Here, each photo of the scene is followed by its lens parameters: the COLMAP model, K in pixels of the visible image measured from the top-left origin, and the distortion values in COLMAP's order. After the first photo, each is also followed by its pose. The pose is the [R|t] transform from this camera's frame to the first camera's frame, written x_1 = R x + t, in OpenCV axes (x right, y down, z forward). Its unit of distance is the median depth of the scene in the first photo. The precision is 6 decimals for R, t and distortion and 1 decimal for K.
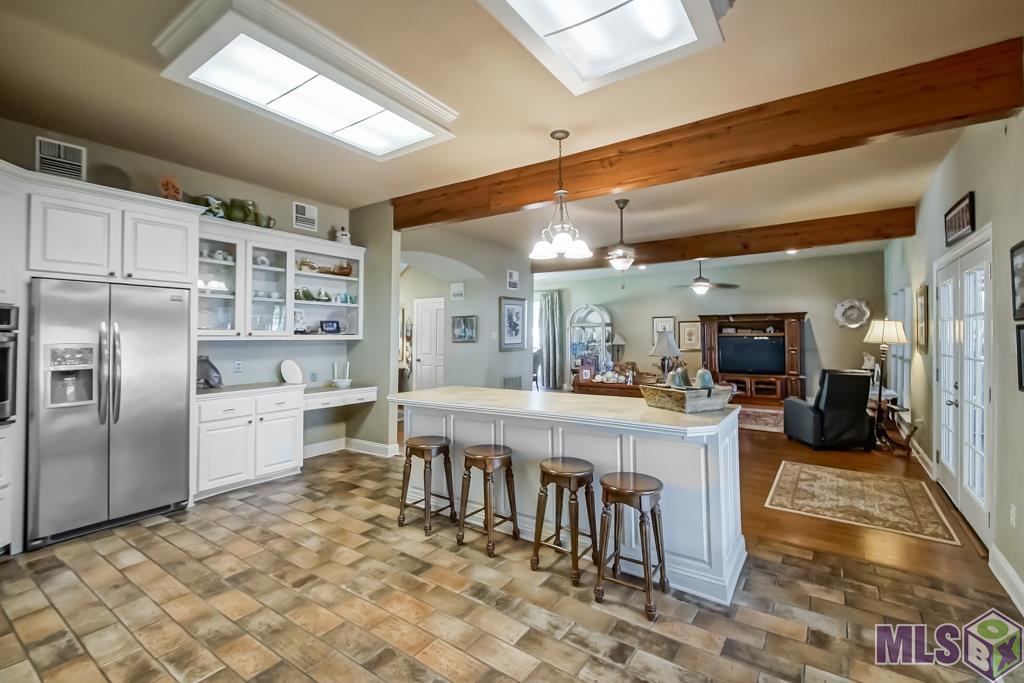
lens RADIAL K [[453.5, 0, 504.0], [0, 453.5, 338.7], [0, 0, 1]] dist [0.000144, -0.000036]
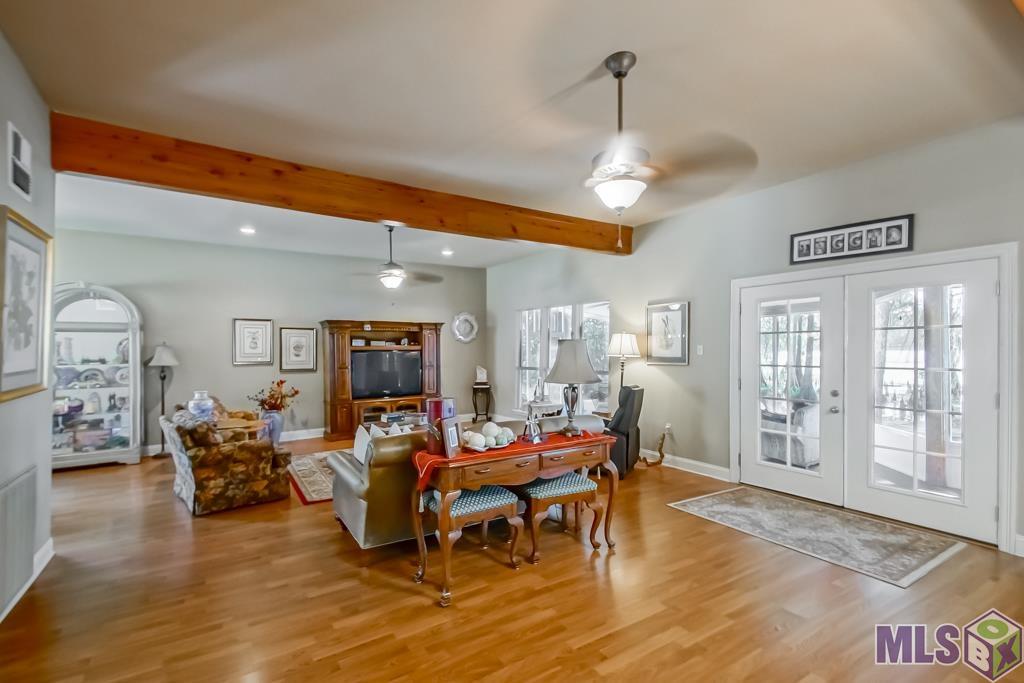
lens RADIAL K [[462.8, 0, 512.7], [0, 462.8, 355.2], [0, 0, 1]] dist [-0.000090, -0.000023]
pose [[0.378505, -0.010108, 0.925544, -0.133109], [0.007358, 0.999942, 0.007911, -0.001143], [-0.925570, 0.003816, 0.378558, 0.534334]]
